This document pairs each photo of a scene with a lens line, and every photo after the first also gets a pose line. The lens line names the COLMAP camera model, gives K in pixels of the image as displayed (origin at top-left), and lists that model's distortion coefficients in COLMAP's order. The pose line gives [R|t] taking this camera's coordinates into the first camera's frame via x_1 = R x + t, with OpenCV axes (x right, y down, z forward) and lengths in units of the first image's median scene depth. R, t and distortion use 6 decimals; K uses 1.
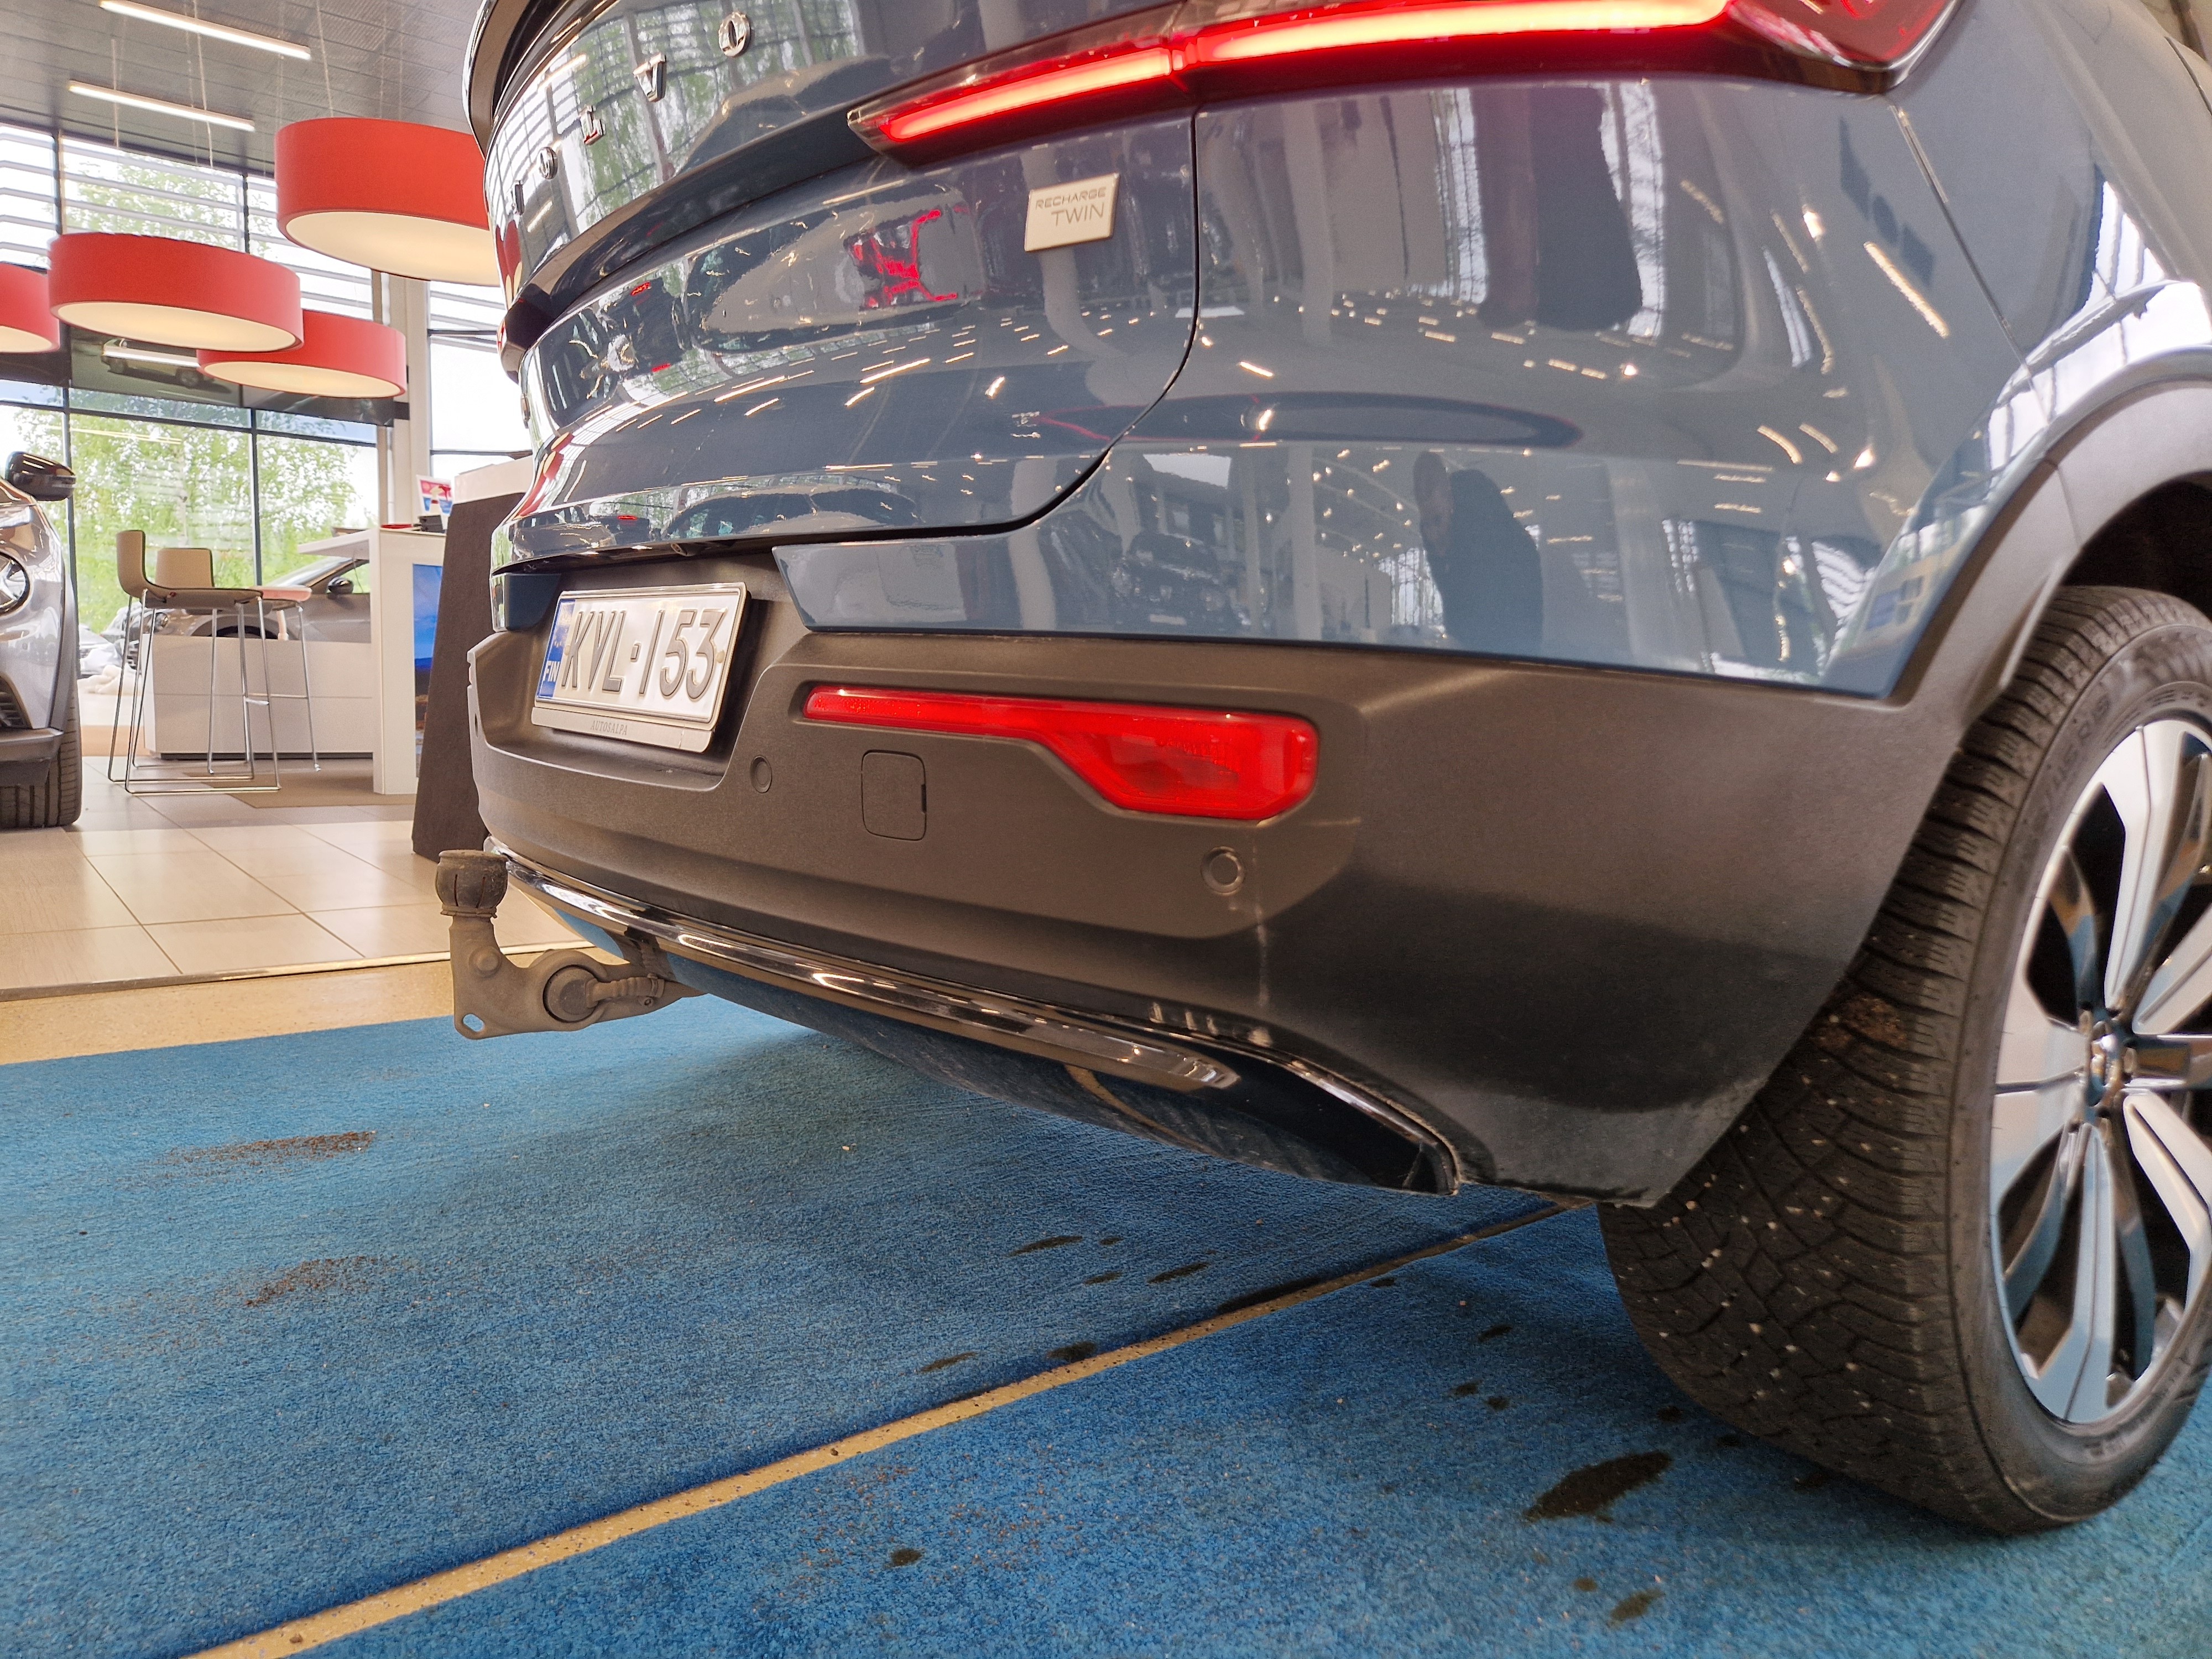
lens RADIAL K [[1474.2, 0, 1106.0], [0, 1474.2, 829.5], [0, 0, 1]] dist [0.062771, -0.046299]
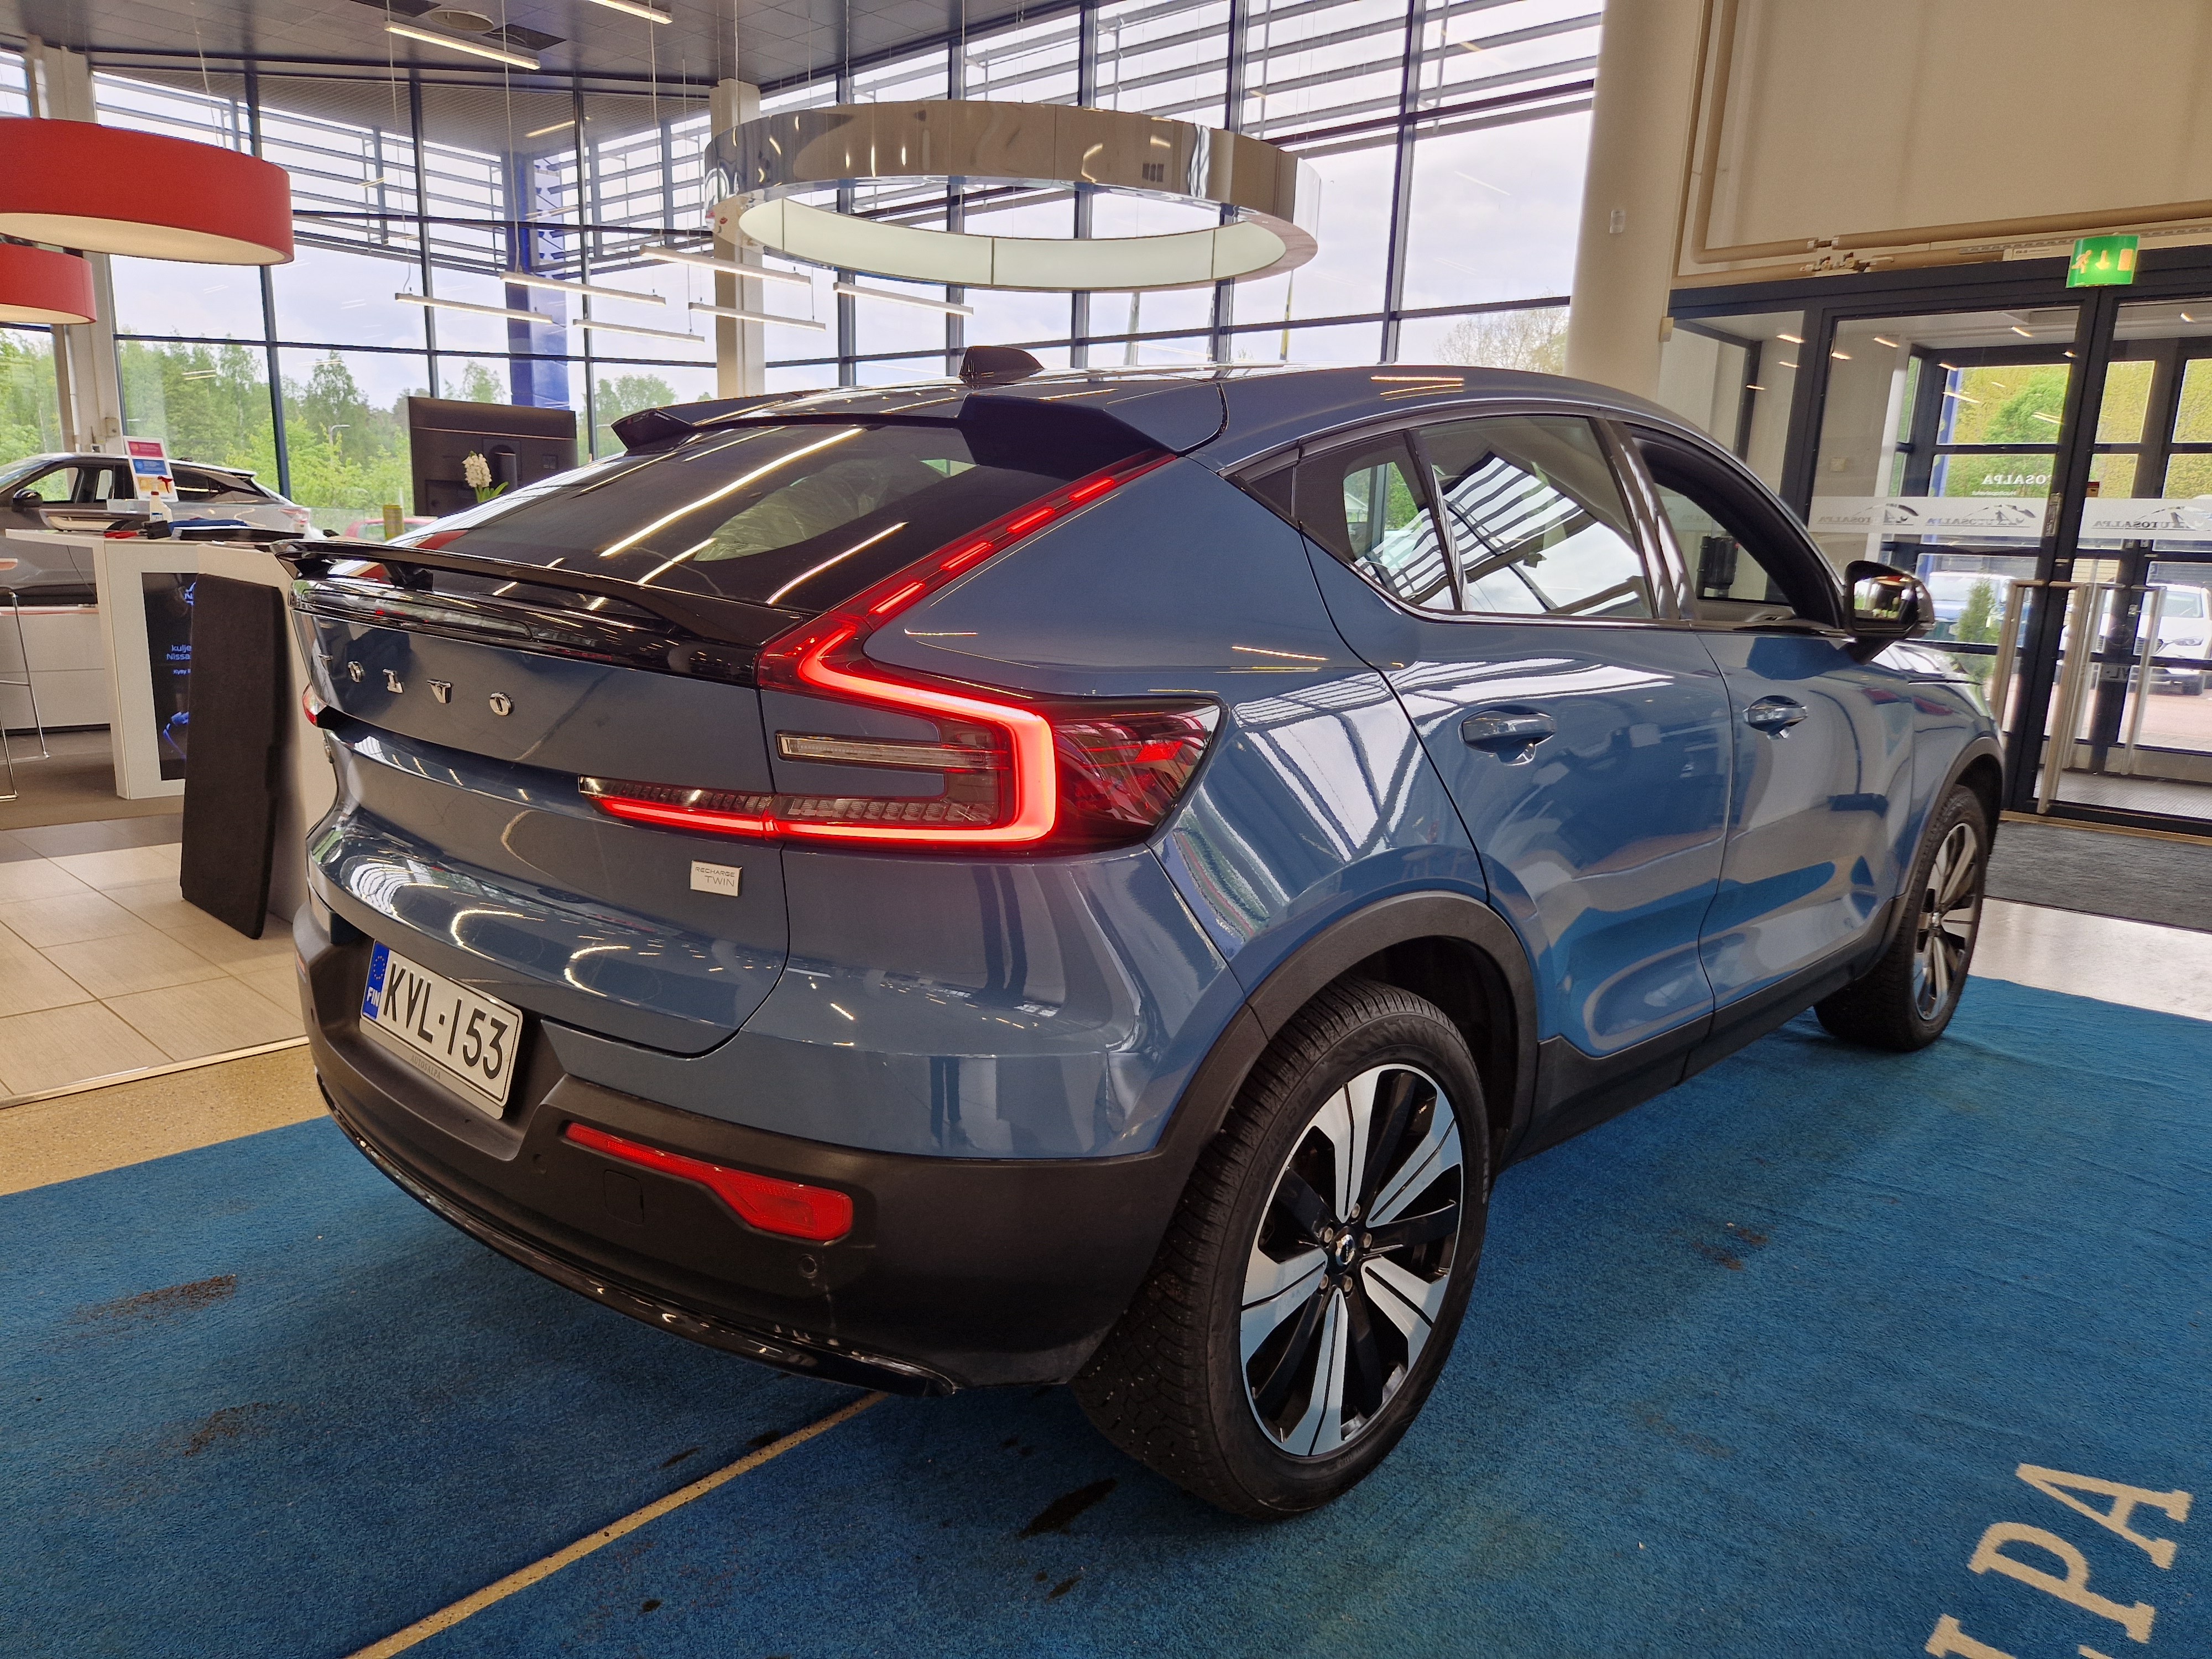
lens RADIAL K [[1474.2, 0, 1106.0], [0, 1474.2, 829.5], [0, 0, 1]] dist [0.062771, -0.046299]
pose [[0.988433, -0.028838, 0.148894, 0.136789], [0.013495, 0.994585, 0.103047, -0.513313], [-0.151059, -0.099845, 0.983469, -0.617458]]
